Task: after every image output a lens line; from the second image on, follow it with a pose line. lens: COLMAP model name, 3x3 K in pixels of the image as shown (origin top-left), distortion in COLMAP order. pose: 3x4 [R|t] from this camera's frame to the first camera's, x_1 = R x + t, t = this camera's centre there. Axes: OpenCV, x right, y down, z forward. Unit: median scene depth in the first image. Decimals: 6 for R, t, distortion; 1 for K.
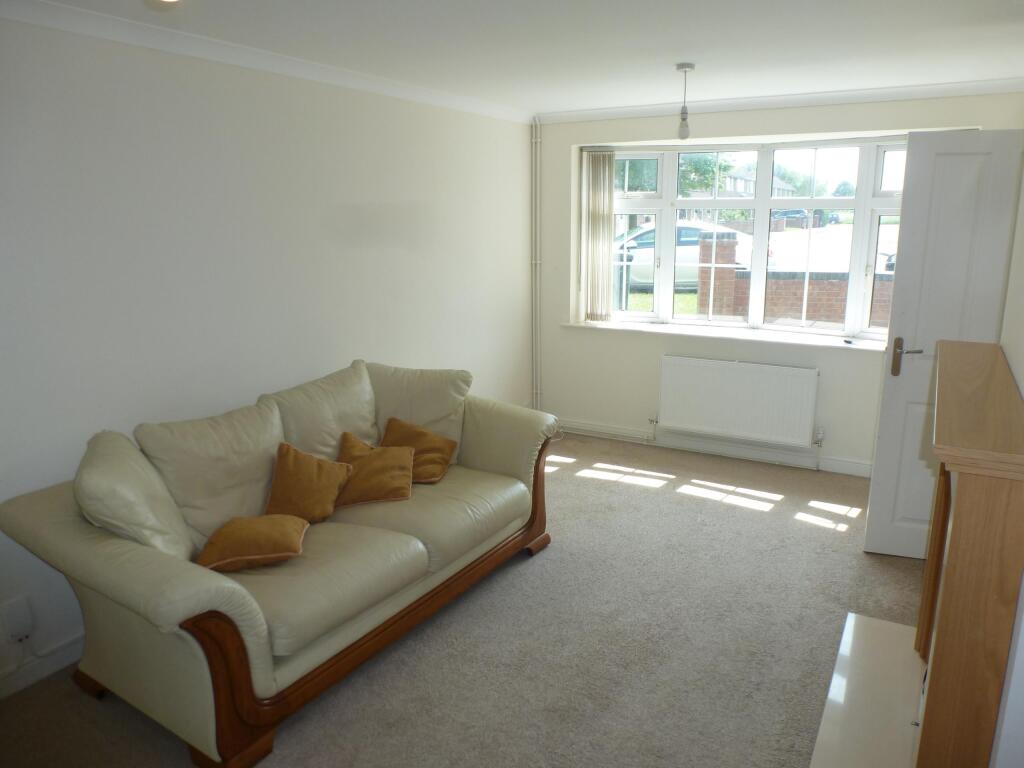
lens RADIAL K [[737.5, 0, 512.0], [0, 737.5, 384.0], [0, 0, 1]] dist [-0.058600, 0.038868]
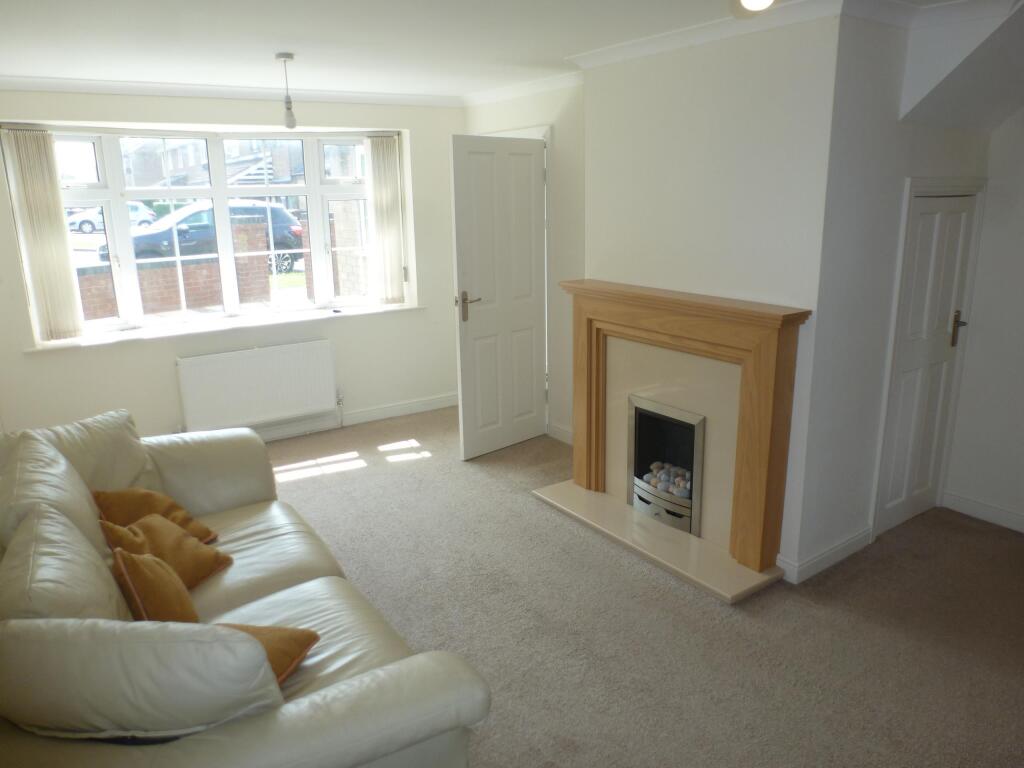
lens RADIAL K [[737.5, 0, 512.0], [0, 737.5, 384.0], [0, 0, 1]] dist [-0.058600, 0.038868]
pose [[0.443441, -0.228149, 0.866780, -0.495839], [0.216116, 0.965745, 0.143634, -0.059963], [-0.869858, 0.123632, 0.477558, 0.248211]]
